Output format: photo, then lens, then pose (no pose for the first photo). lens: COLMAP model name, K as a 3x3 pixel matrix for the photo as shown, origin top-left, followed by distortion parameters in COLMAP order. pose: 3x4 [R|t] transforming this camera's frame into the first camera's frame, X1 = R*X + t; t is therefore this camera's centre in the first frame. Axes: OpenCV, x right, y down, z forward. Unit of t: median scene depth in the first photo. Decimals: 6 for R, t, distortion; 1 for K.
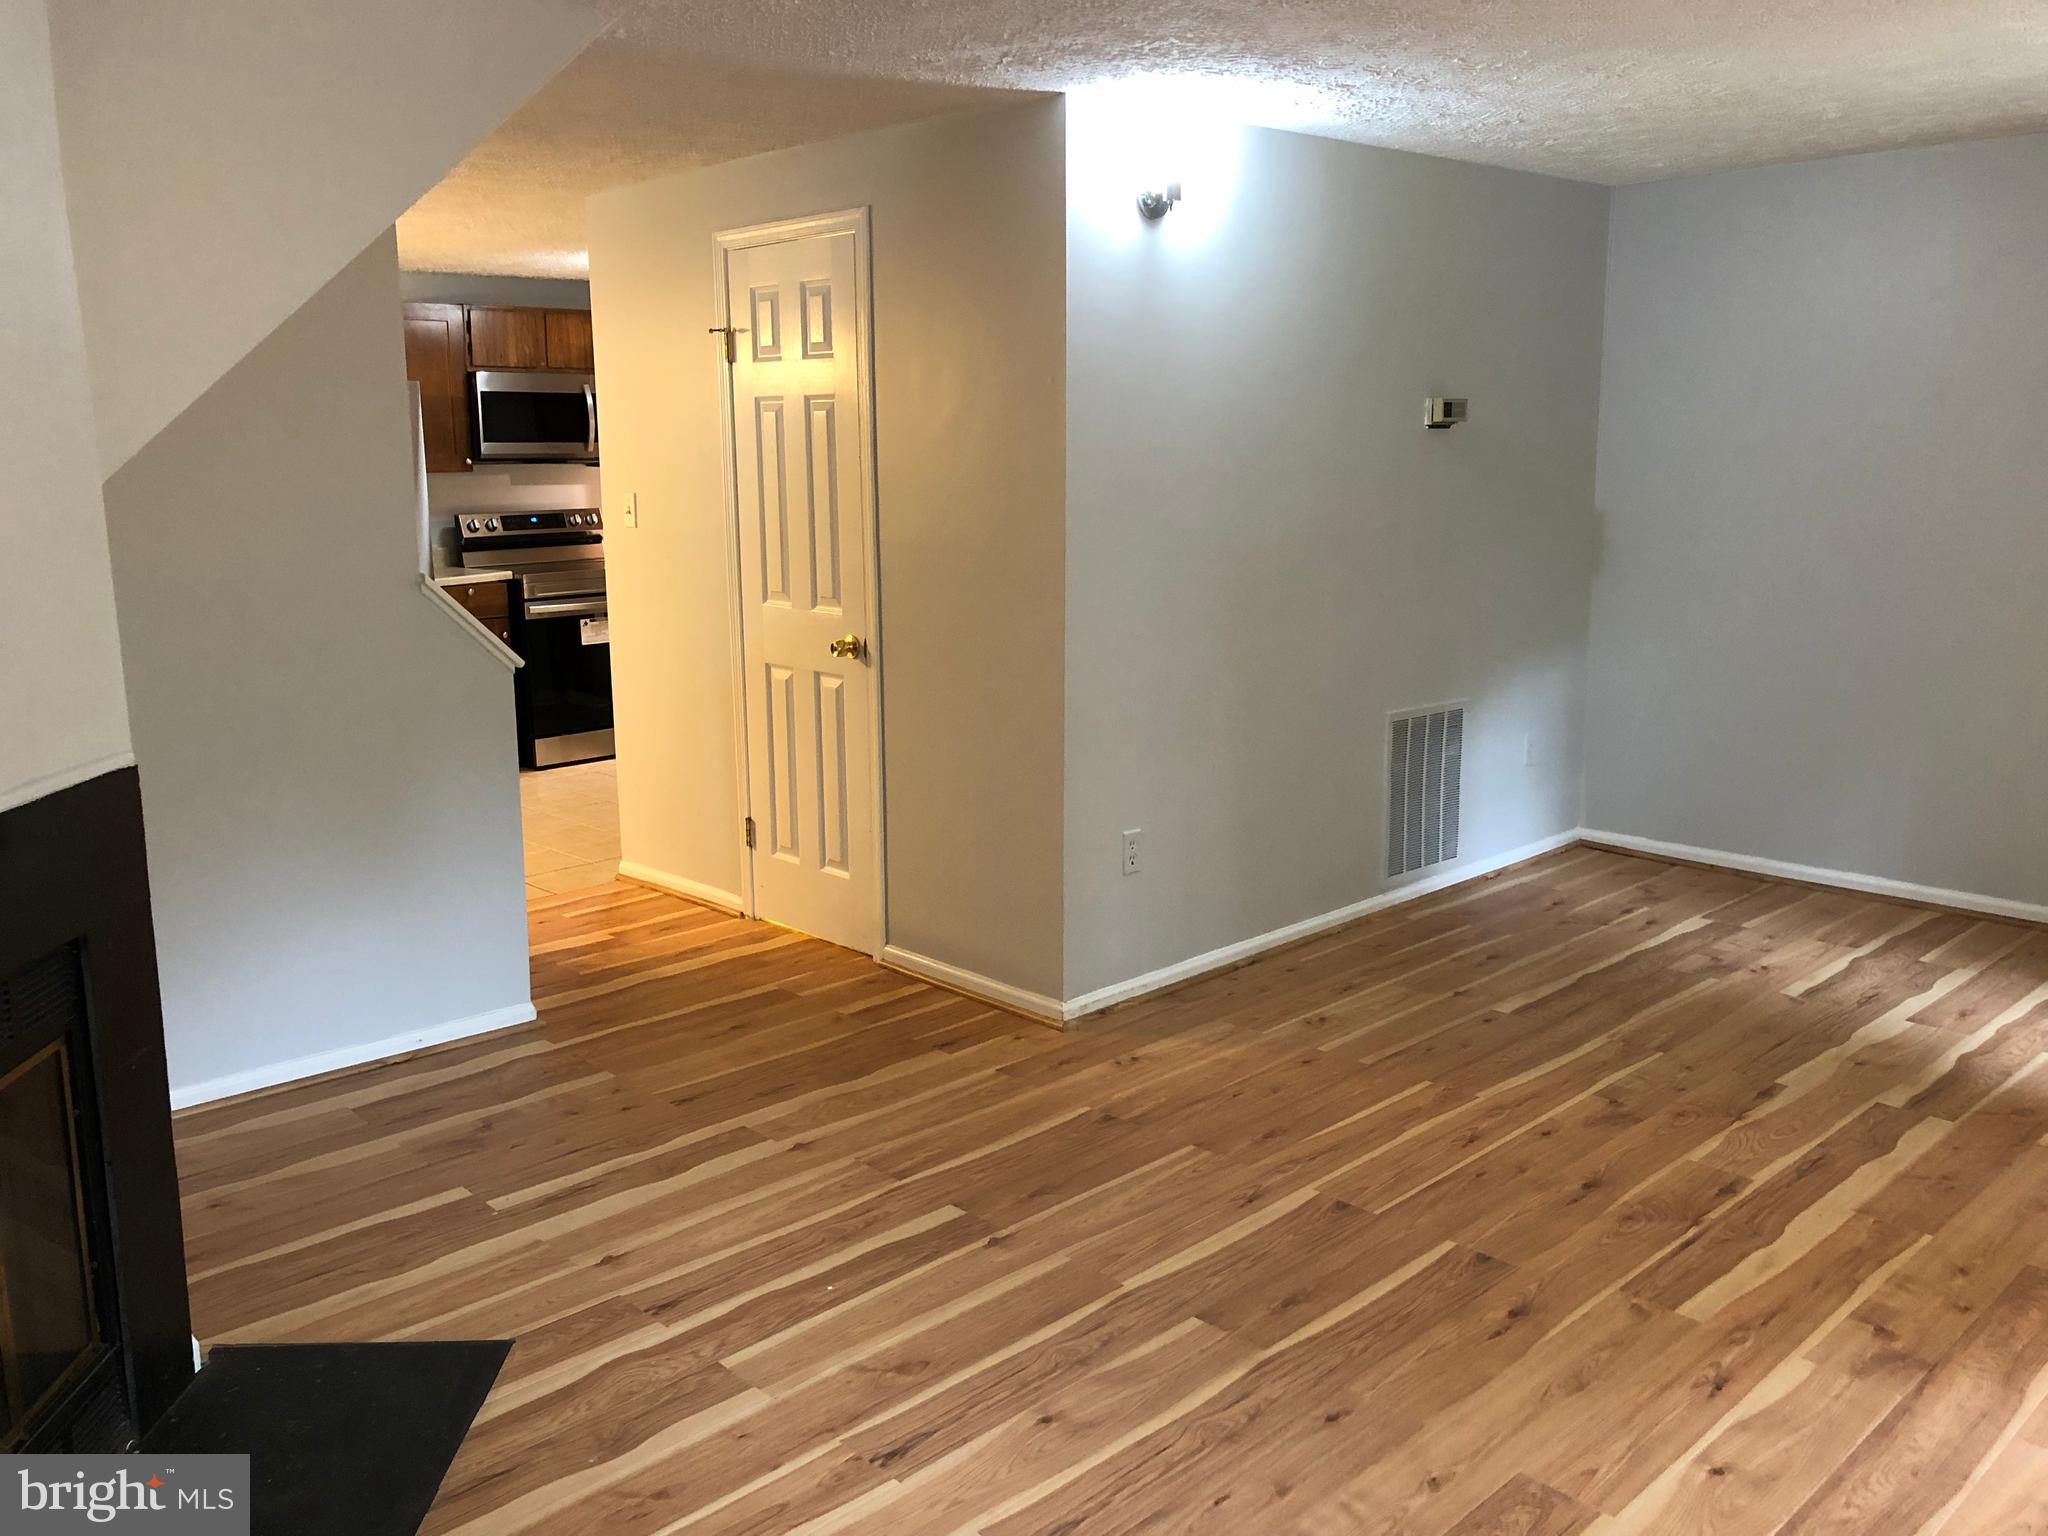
lens RADIAL K [[1678.0, 0, 1000.1], [0, 1678.0, 728.7], [0, 0, 1]] dist [0.029713, -0.033633]
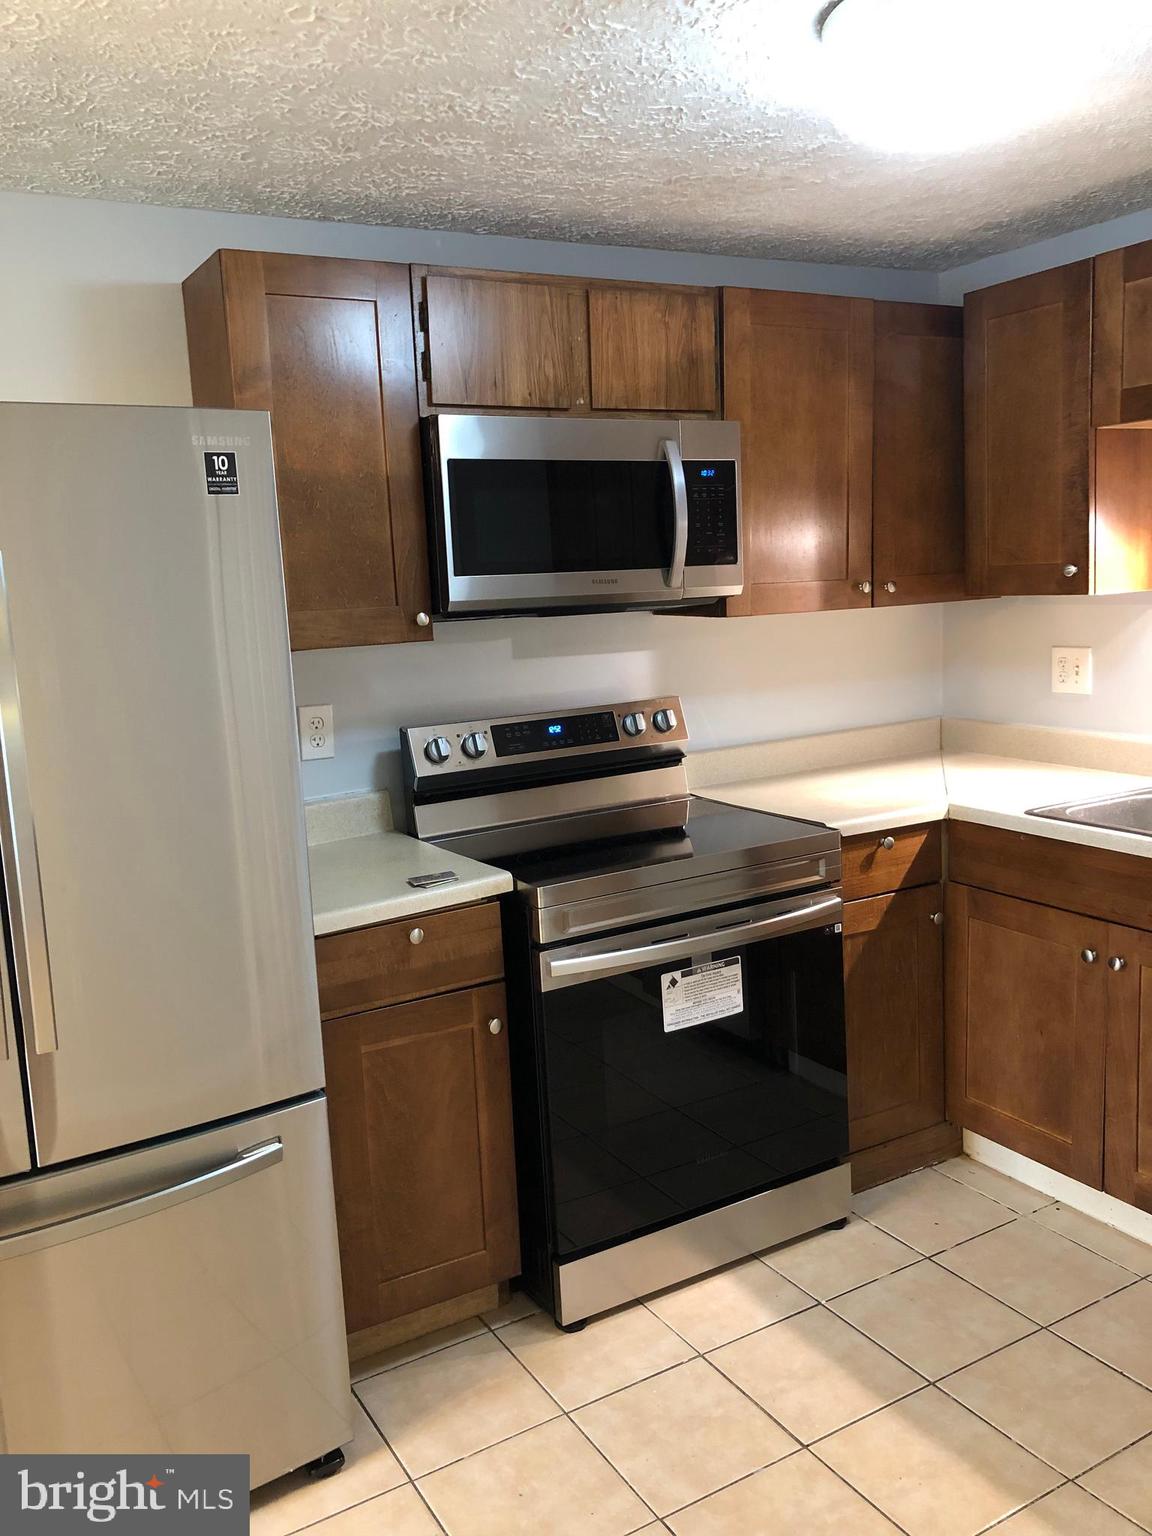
lens RADIAL K [[1258.5, 0, 561.2], [0, 1258.5, 763.6], [0, 0, 1]] dist [0.029713, -0.033633]
pose [[0.969467, 0.005069, -0.245168, -0.191223], [-0.008897, 0.999855, -0.014506, -0.112021], [0.245059, 0.016245, 0.969372, 0.663154]]
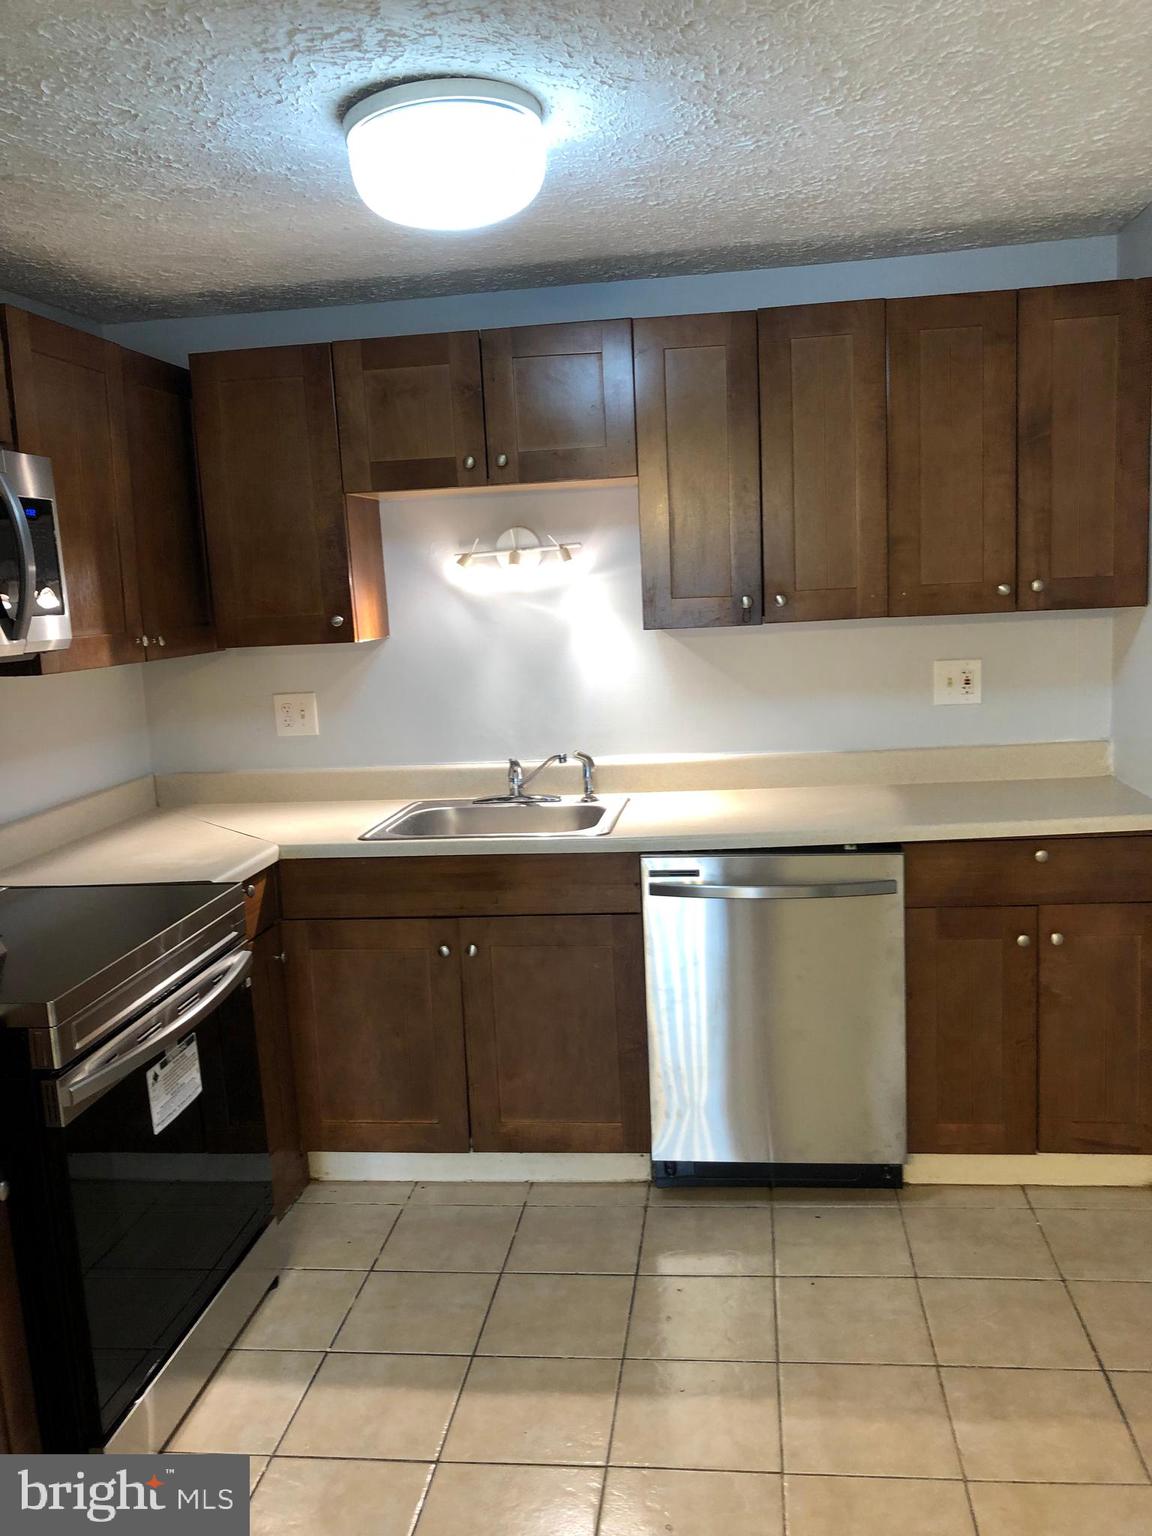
lens RADIAL K [[1258.5, 0, 605.6], [0, 1258.5, 781.5], [0, 0, 1]] dist [0.029713, -0.033633]
pose [[0.773300, -0.125596, 0.621476, -0.332884], [0.149130, 0.988715, 0.014250, -0.116597], [-0.616253, 0.081662, 0.783303, 0.688145]]
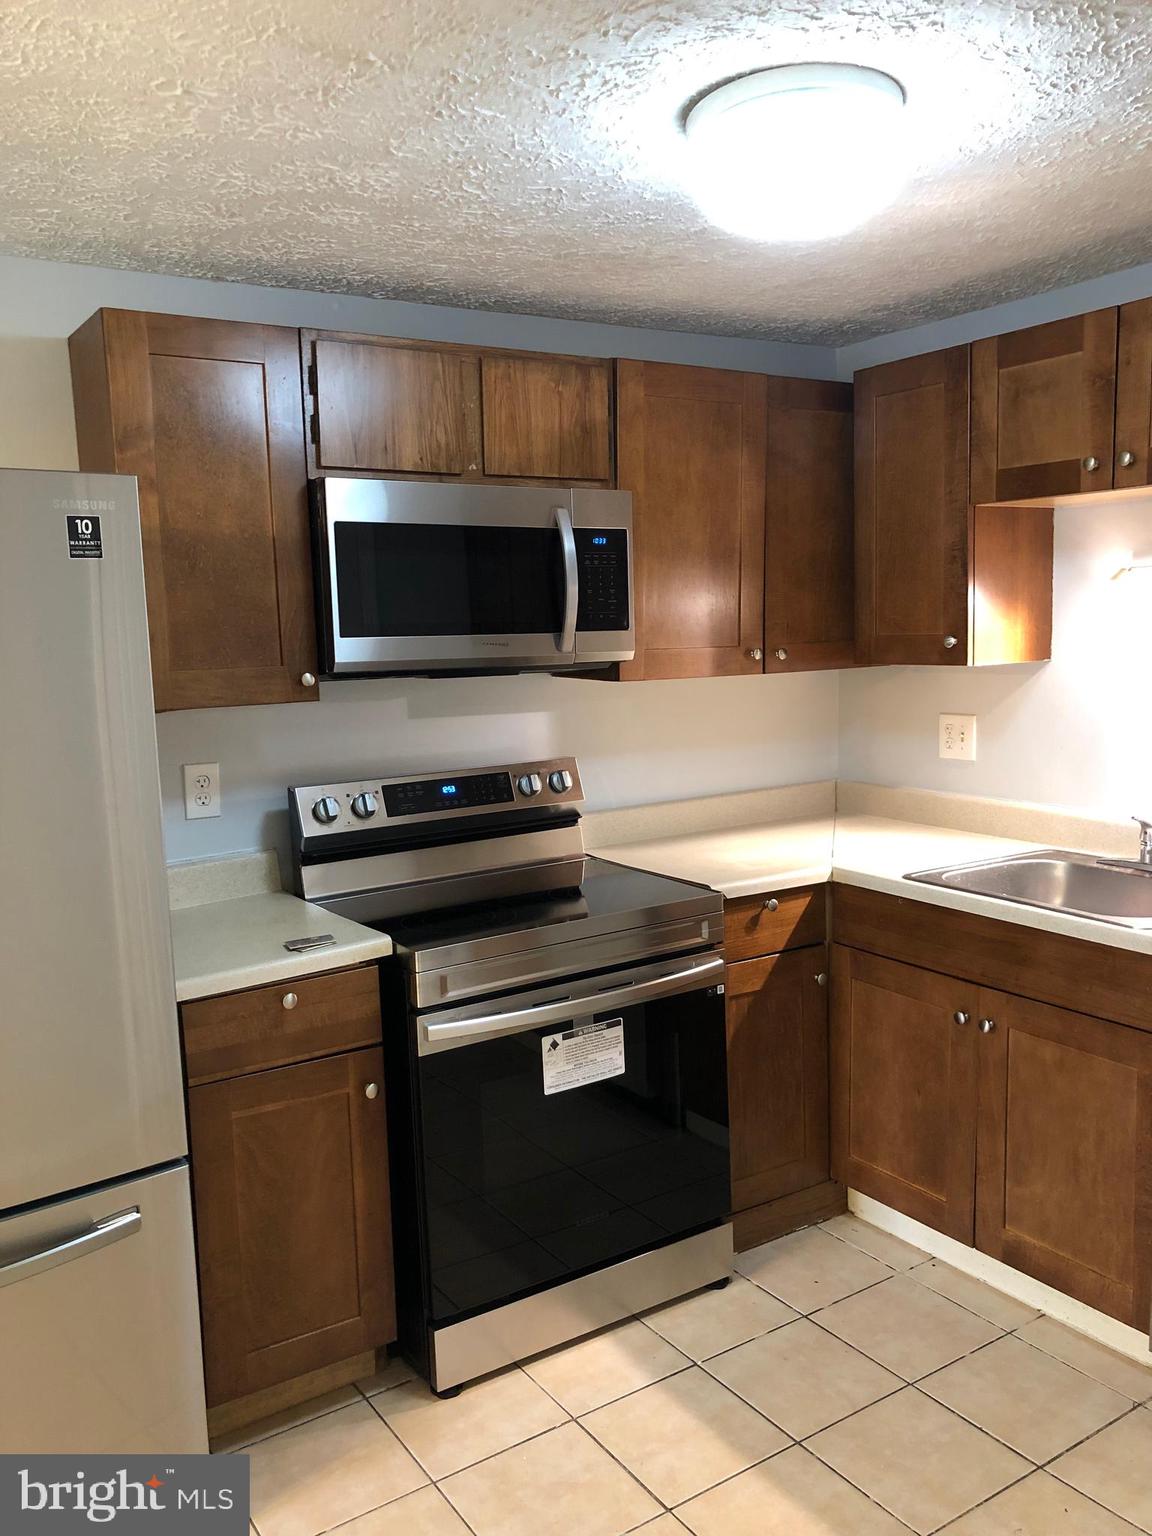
lens RADIAL K [[1258.5, 0, 580.7], [0, 1258.5, 785.8], [0, 0, 1]] dist [0.029713, -0.033633]
pose [[0.982917, 0.011742, -0.183677, -0.176732], [-0.018457, 0.999221, -0.034891, -0.116468], [0.183124, 0.037685, 0.982367, 0.663492]]
